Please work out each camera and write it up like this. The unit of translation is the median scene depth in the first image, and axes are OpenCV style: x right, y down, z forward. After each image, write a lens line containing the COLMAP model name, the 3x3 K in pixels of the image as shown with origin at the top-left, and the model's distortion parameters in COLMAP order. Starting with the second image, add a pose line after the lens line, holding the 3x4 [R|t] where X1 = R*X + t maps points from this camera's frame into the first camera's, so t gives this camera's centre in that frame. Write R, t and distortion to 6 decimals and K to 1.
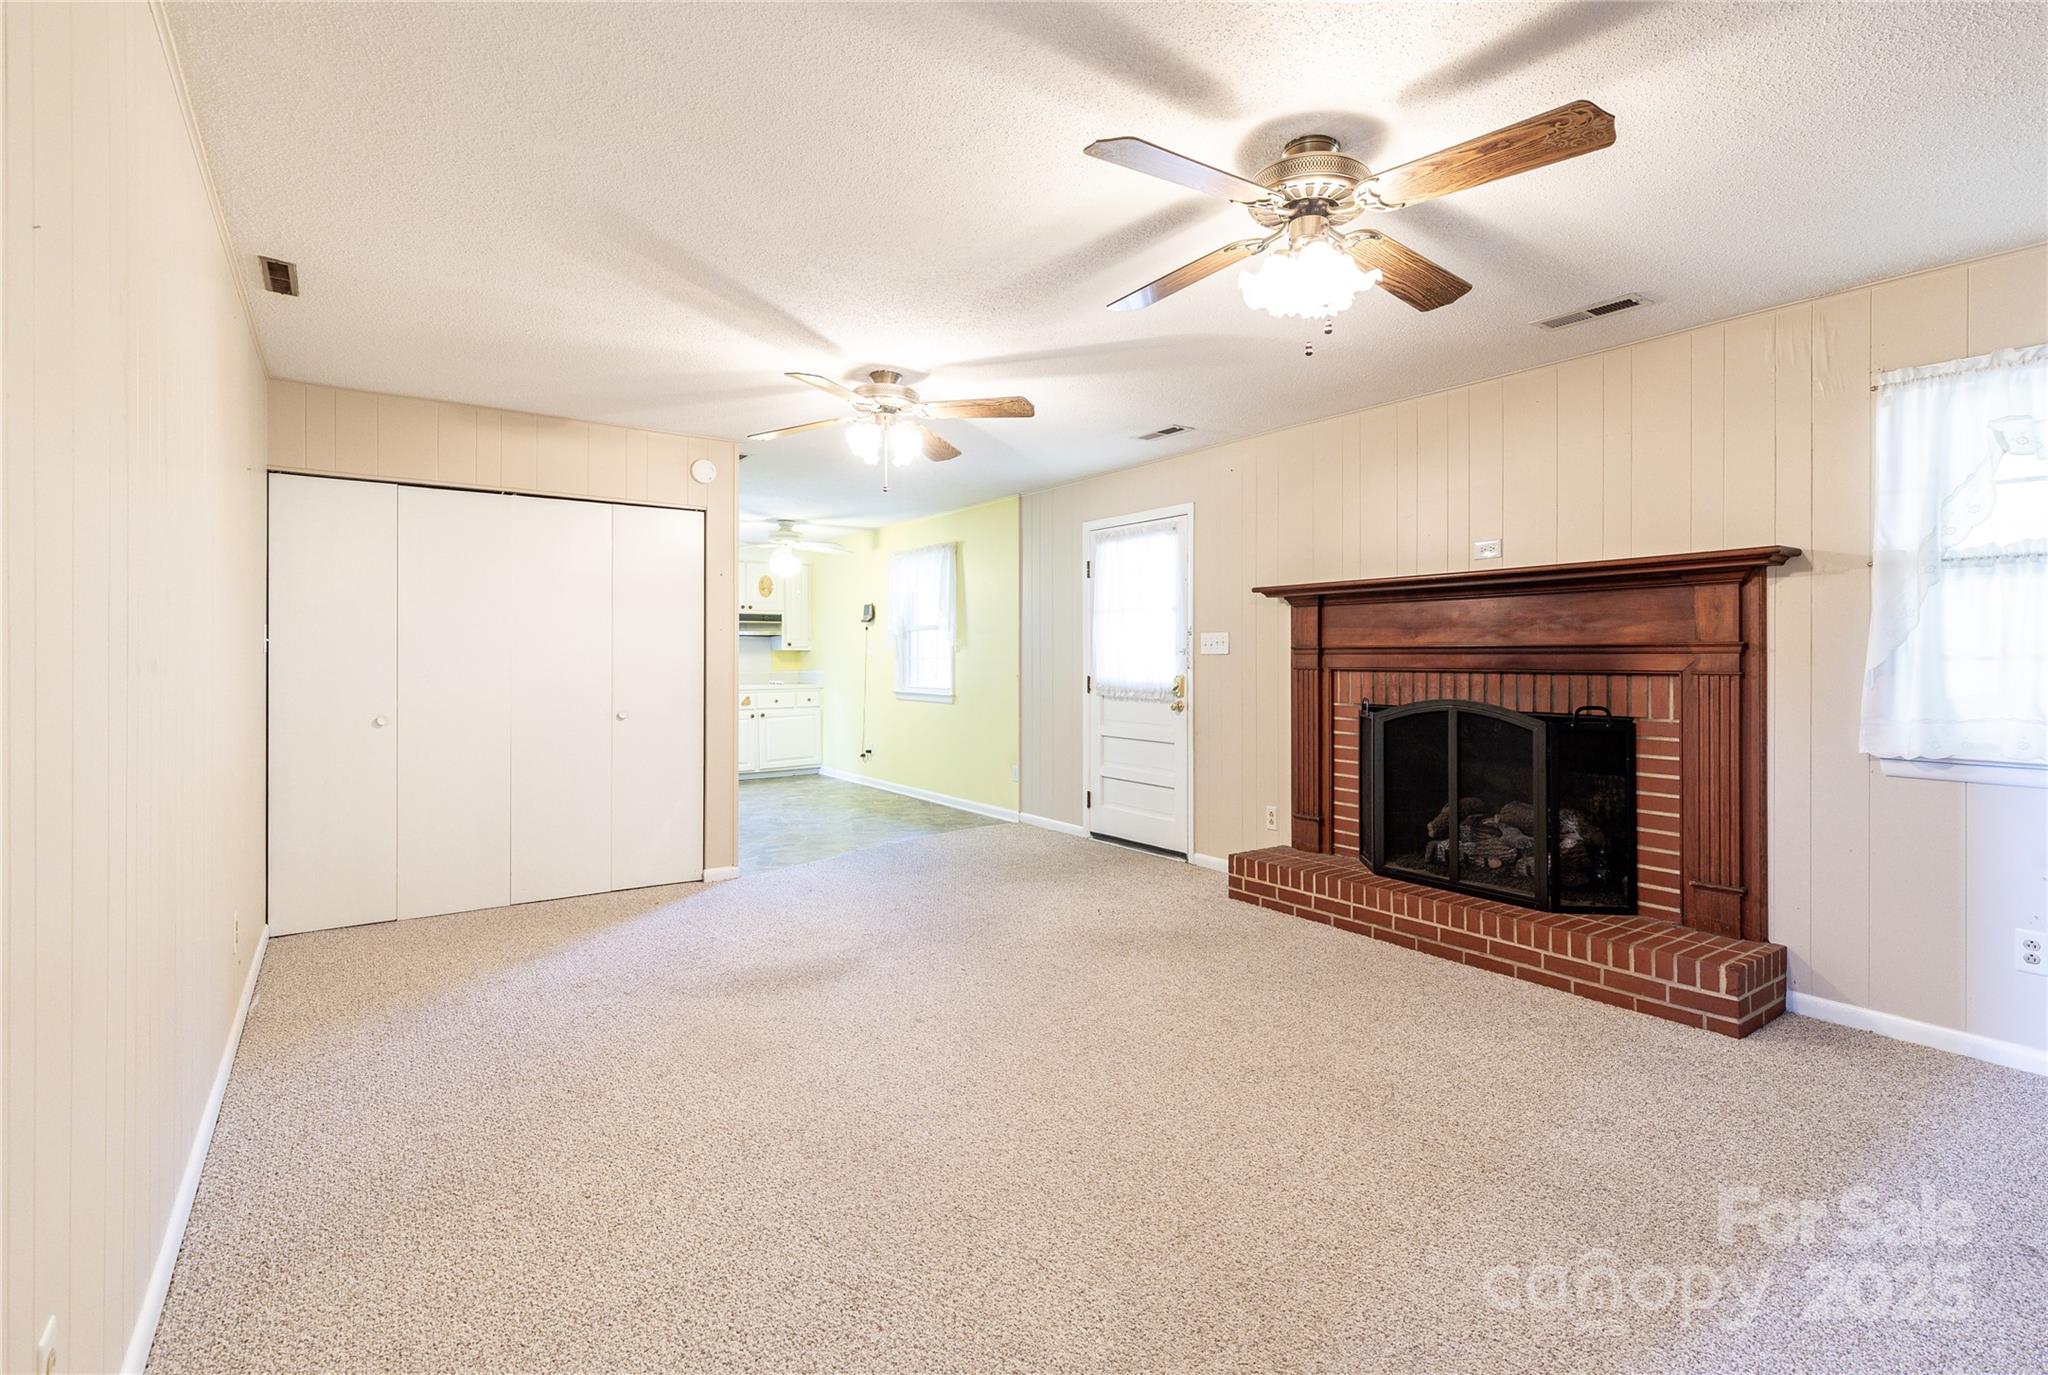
lens RADIAL K [[932.1, 0, 1009.3], [0, 932.1, 670.1], [0, 0, 1]] dist [-0.004614, -0.000920]
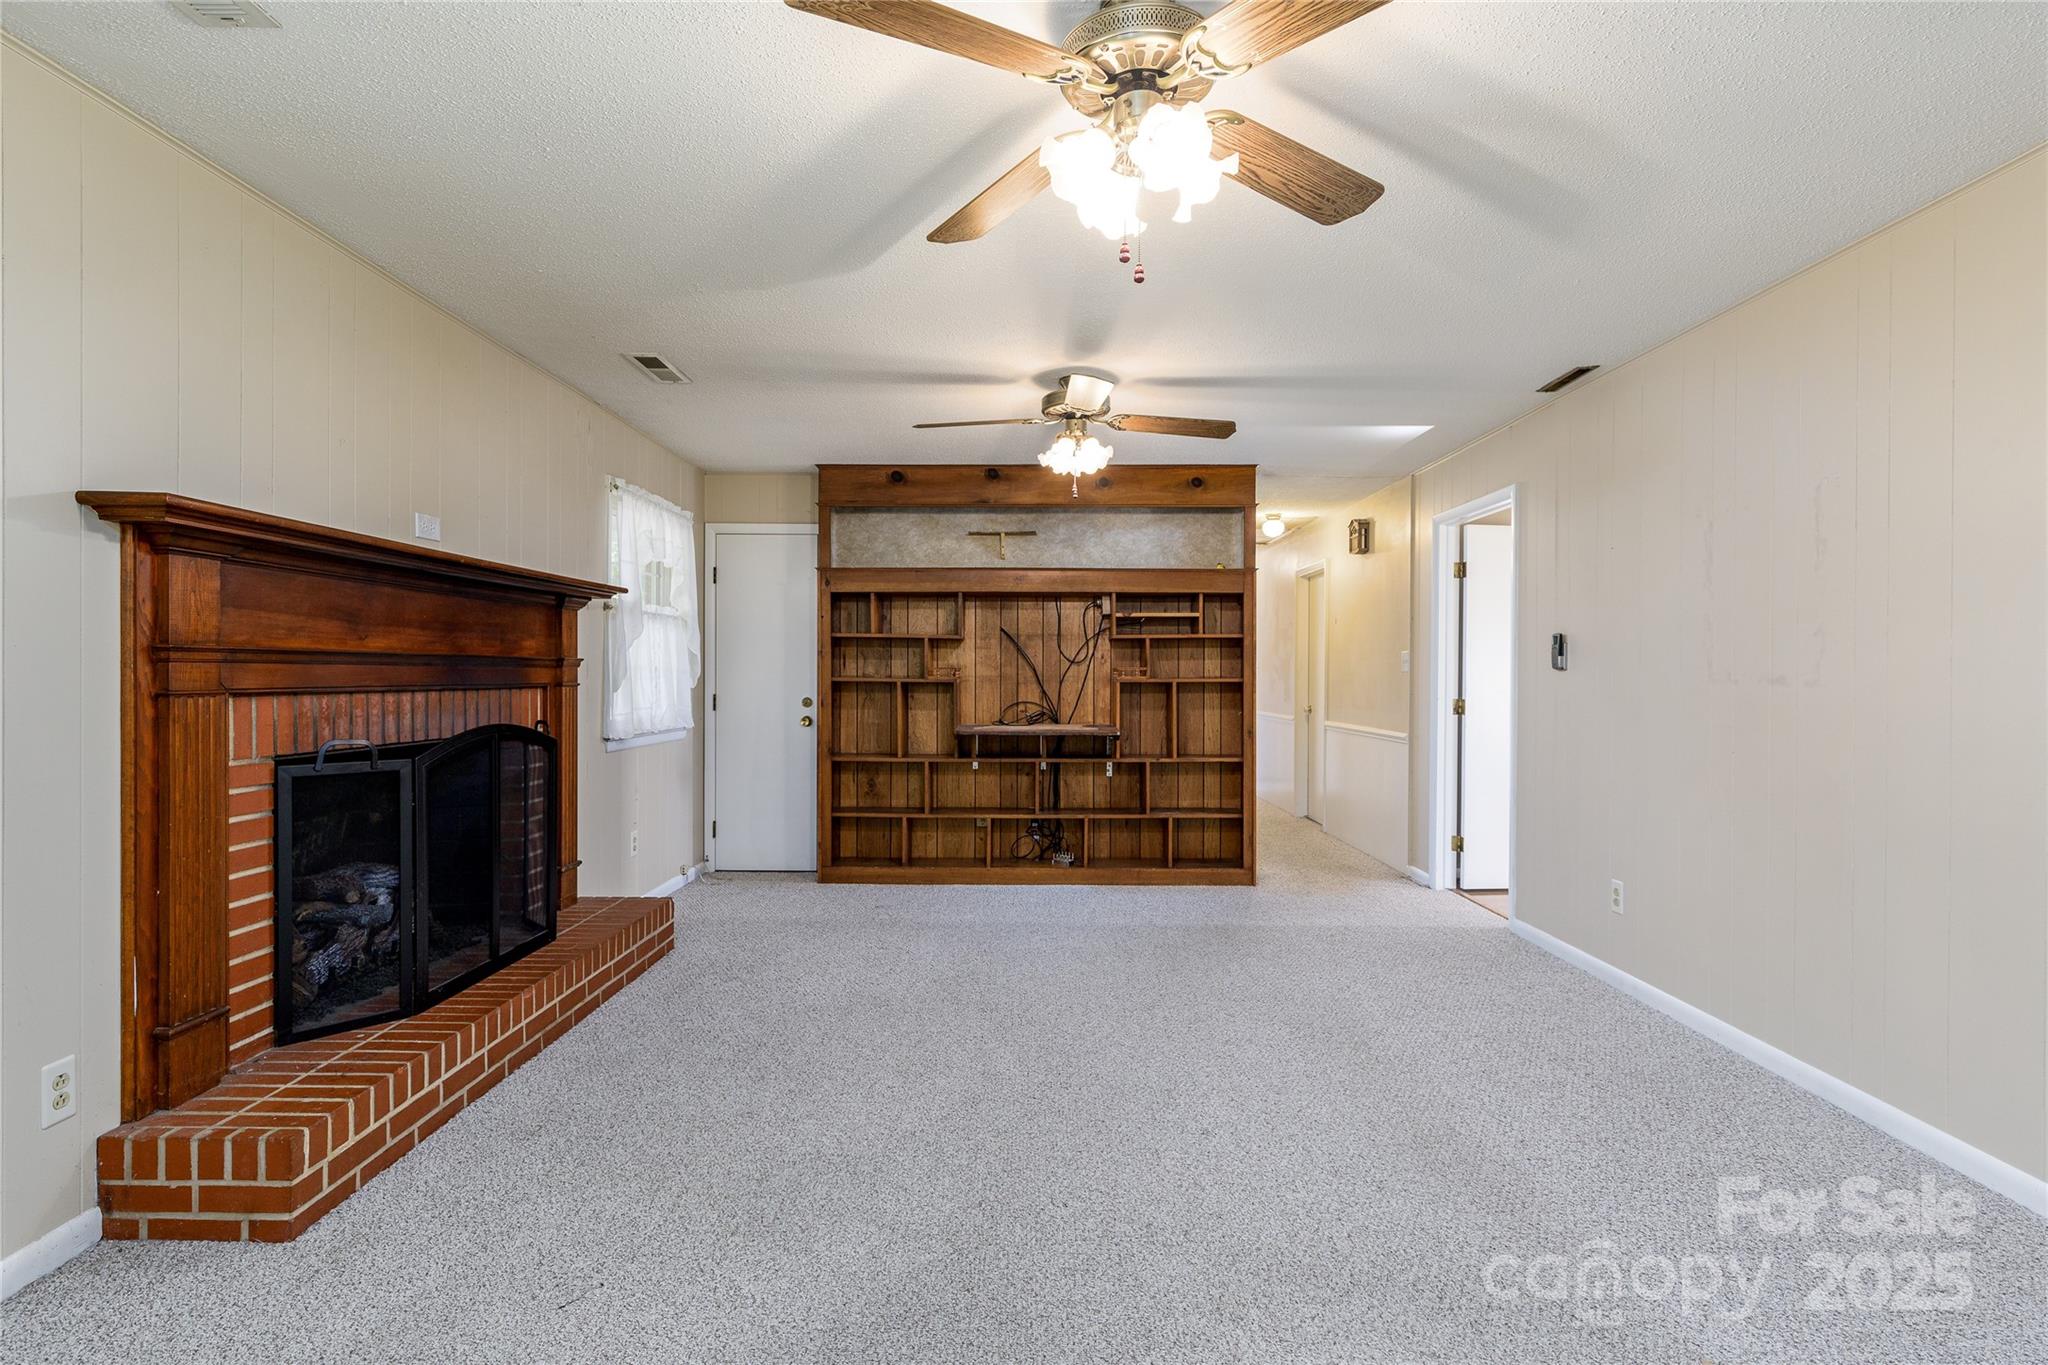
lens RADIAL K [[1018.3, 0, 1037.5], [0, 1018.3, 682.2], [0, 0, 1]] dist [-0.004166, -0.000696]
pose [[-0.842159, -0.005259, 0.539204, -0.321967], [0.005901, 0.999803, 0.018968, -0.015287], [-0.539197, 0.019156, -0.841962, 1.318092]]
